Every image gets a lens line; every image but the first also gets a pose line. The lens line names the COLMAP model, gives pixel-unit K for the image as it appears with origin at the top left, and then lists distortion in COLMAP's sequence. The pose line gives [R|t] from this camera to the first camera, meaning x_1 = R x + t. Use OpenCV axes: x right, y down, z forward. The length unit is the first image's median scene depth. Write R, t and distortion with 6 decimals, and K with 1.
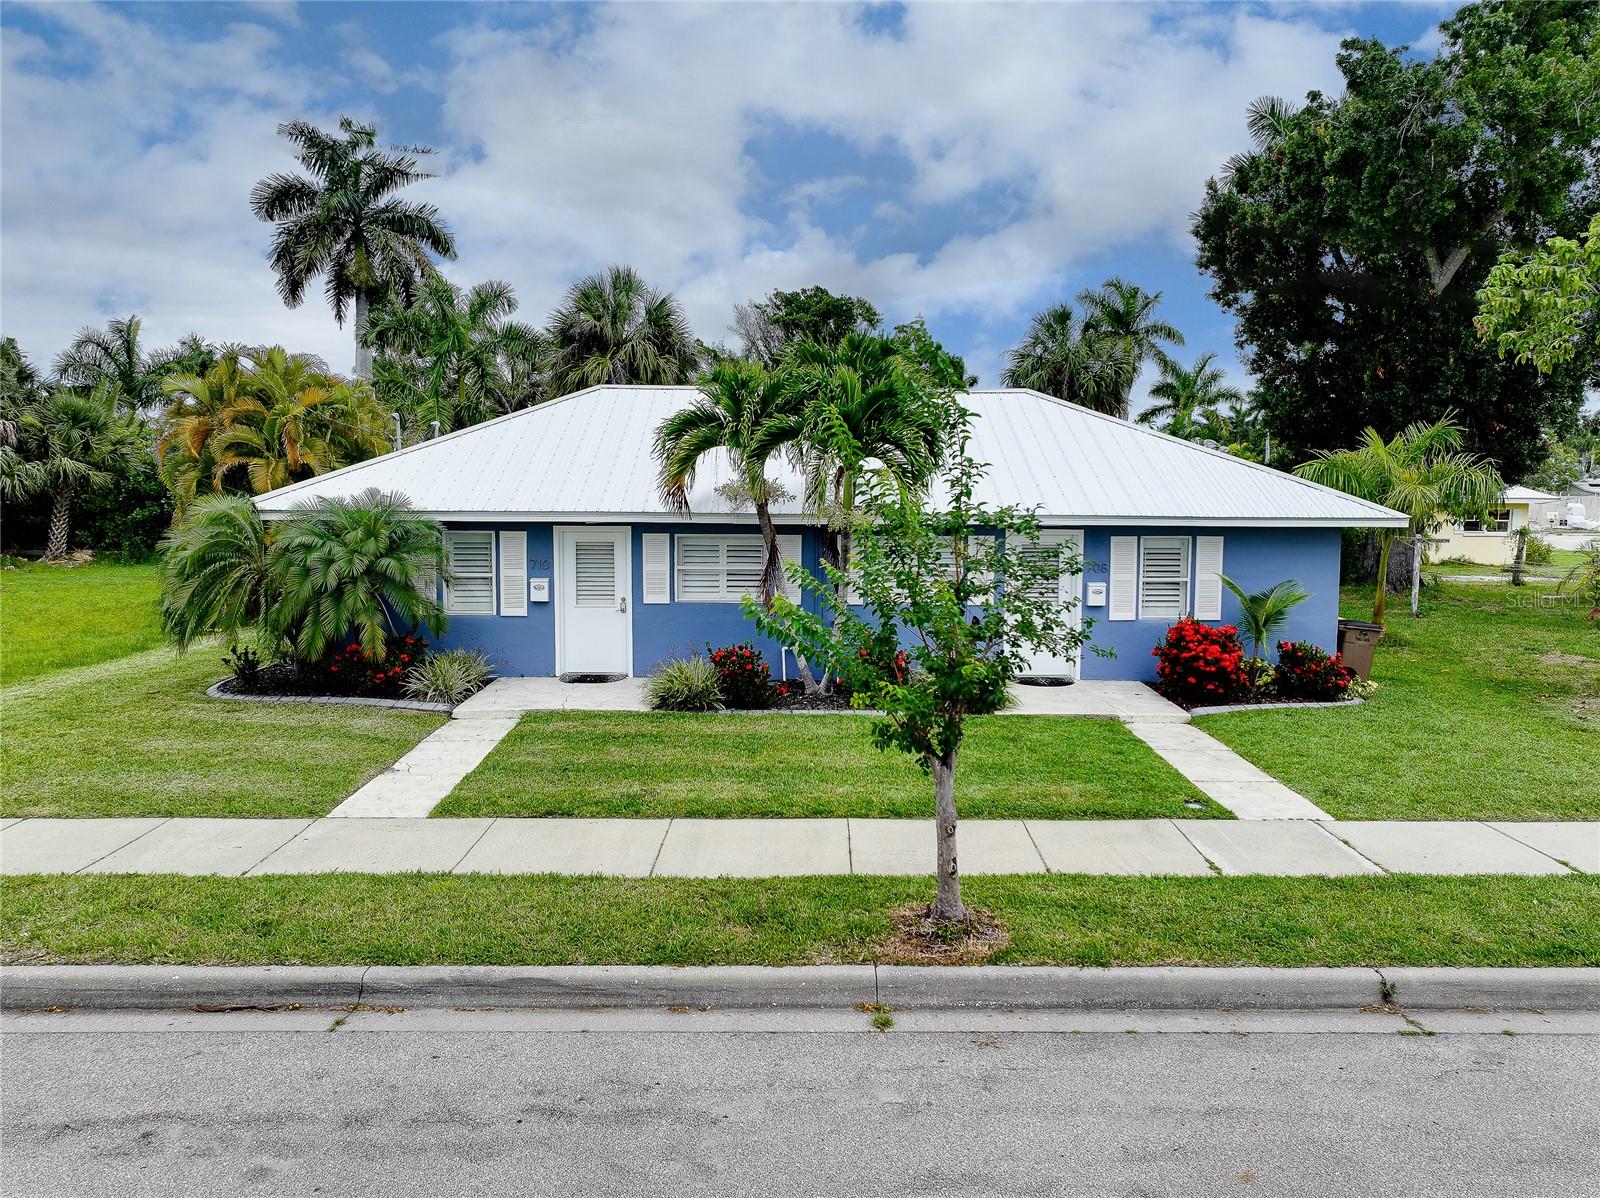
lens RADIAL K [[1121.0, 0, 797.2], [0, 1121.0, 603.8], [0, 0, 1]] dist [-0.005426, 0.022167]
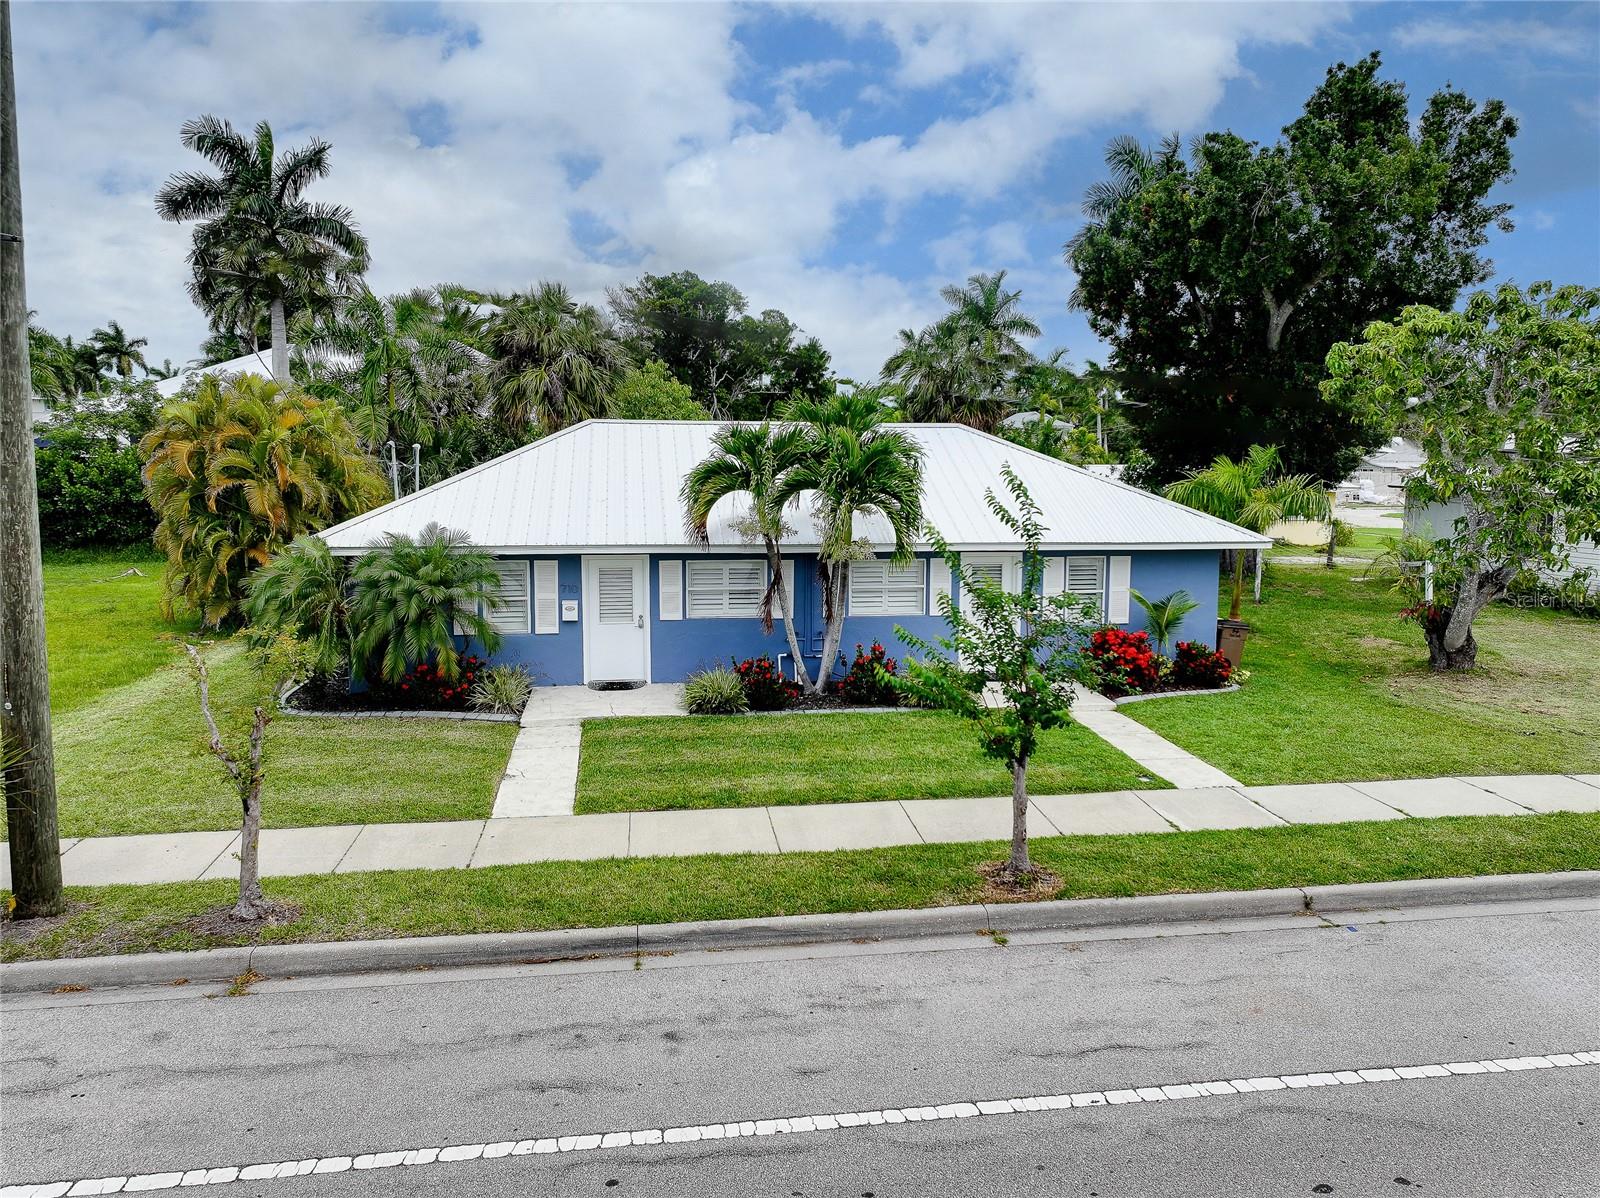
lens RADIAL K [[1121.0, 0, 799.0], [0, 1121.0, 603.2], [0, 0, 1]] dist [-0.005426, 0.022167]
pose [[0.989839, -0.019287, 0.140877, -0.184371], [0.015129, 0.999419, 0.030526, -0.060079], [-0.141384, -0.028085, 0.989556, -0.203171]]
